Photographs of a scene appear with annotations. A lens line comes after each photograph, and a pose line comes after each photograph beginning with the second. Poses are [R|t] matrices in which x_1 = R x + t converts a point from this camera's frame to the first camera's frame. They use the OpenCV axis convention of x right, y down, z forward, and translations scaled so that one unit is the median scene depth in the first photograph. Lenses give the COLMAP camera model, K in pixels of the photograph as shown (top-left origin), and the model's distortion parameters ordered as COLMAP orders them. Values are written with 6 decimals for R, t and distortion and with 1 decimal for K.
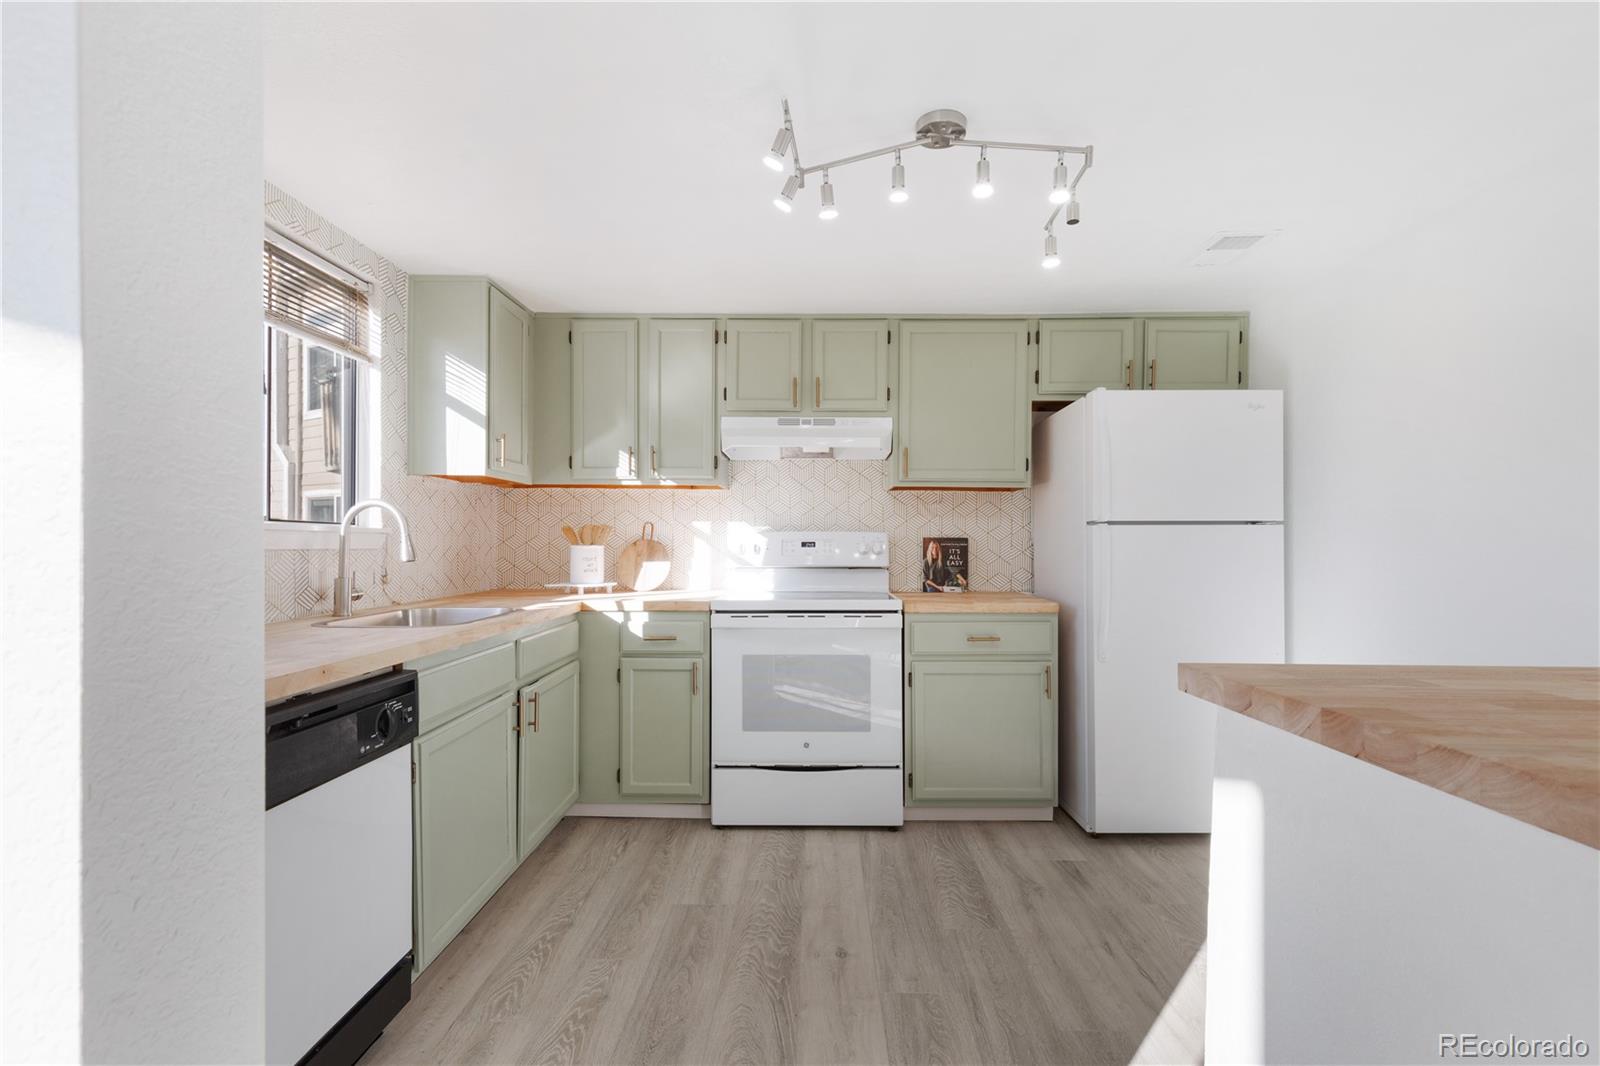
lens RADIAL K [[716.7, 0, 806.4], [0, 716.7, 538.7], [0, 0, 1]] dist [0.008474, -0.001401]
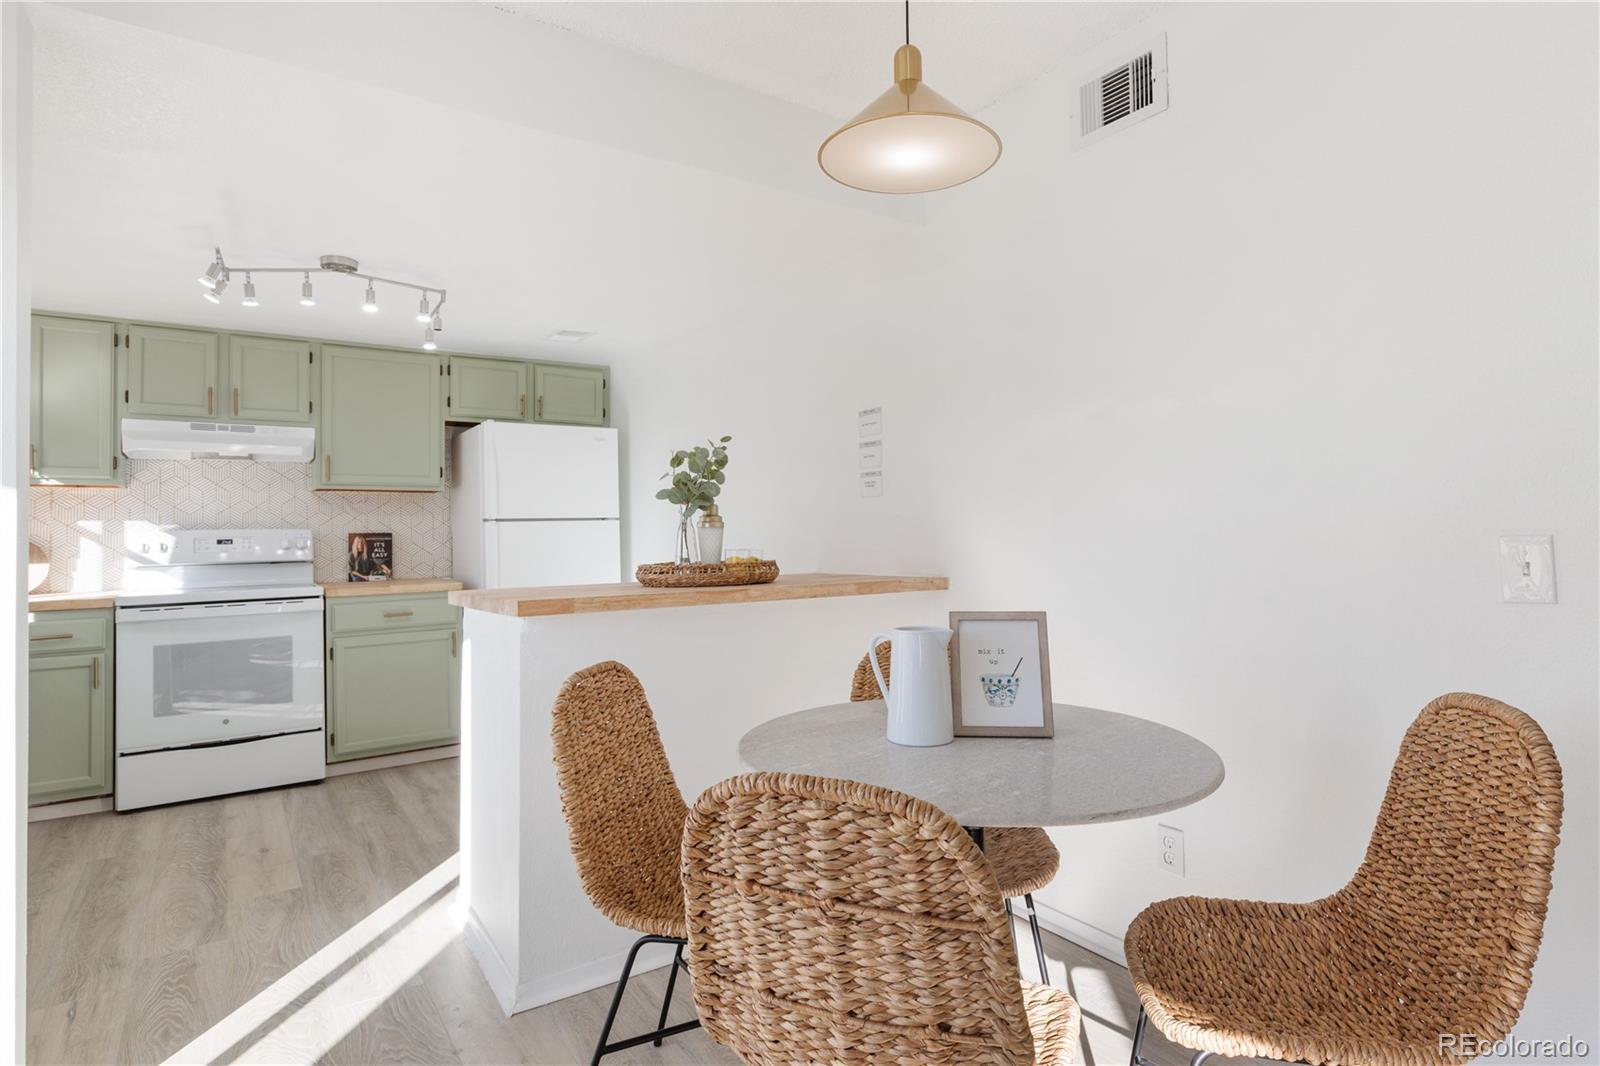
lens RADIAL K [[860.4, 0, 809.0], [0, 860.4, 509.1], [0, 0, 1]] dist [0.002808, 0.001034]
pose [[0.816352, -0.003063, 0.577547, -0.032631], [0.016778, 0.999690, -0.018413, -0.002944], [-0.577311, 0.024722, 0.816150, -0.622474]]
